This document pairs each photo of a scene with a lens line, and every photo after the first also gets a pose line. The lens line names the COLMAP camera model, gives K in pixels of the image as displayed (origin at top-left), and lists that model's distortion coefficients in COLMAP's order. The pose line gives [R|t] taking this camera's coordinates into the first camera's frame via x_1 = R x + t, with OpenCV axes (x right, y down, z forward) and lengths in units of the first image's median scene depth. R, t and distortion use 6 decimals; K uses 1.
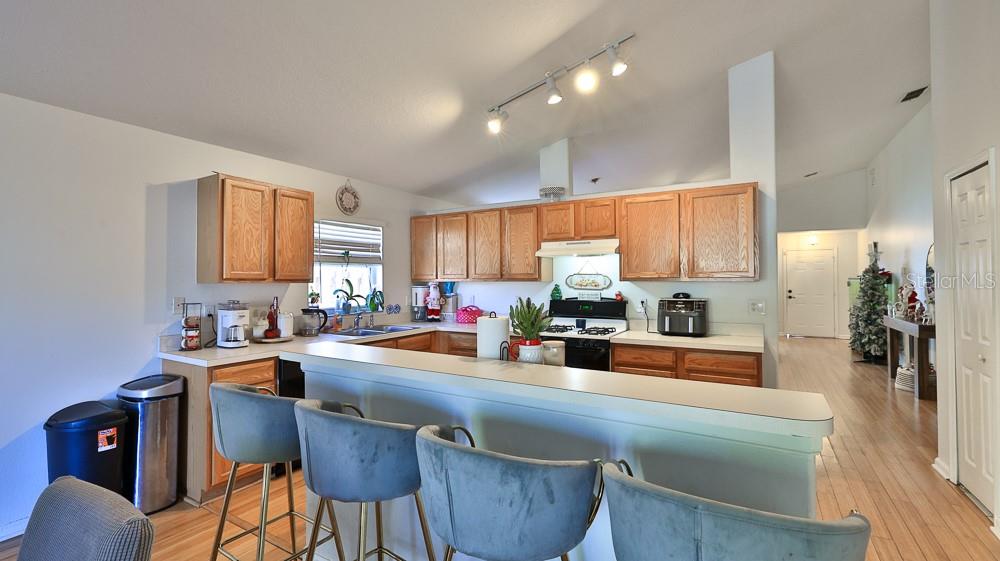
lens RADIAL K [[443.2, 0, 495.8], [0, 443.2, 274.2], [0, 0, 1]] dist [-0.002404, 0.000874]
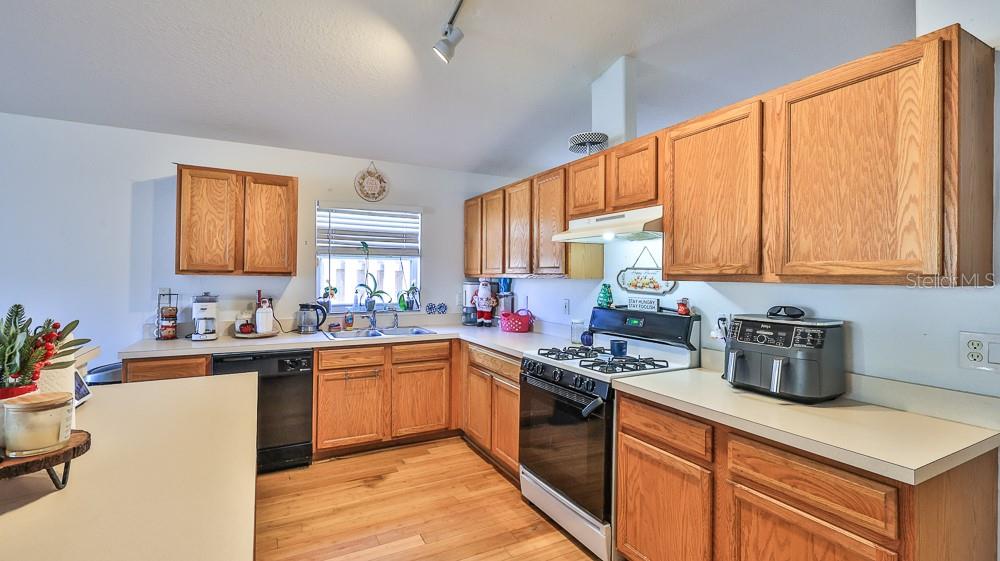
lens RADIAL K [[443.2, 0, 494.6], [0, 443.2, 276.6], [0, 0, 1]] dist [-0.002404, 0.000874]
pose [[0.853777, 0.013323, -0.520468, 0.355632], [-0.006166, 0.999861, 0.015481, 0.003198], [0.520602, -0.010008, 0.853741, 0.370150]]
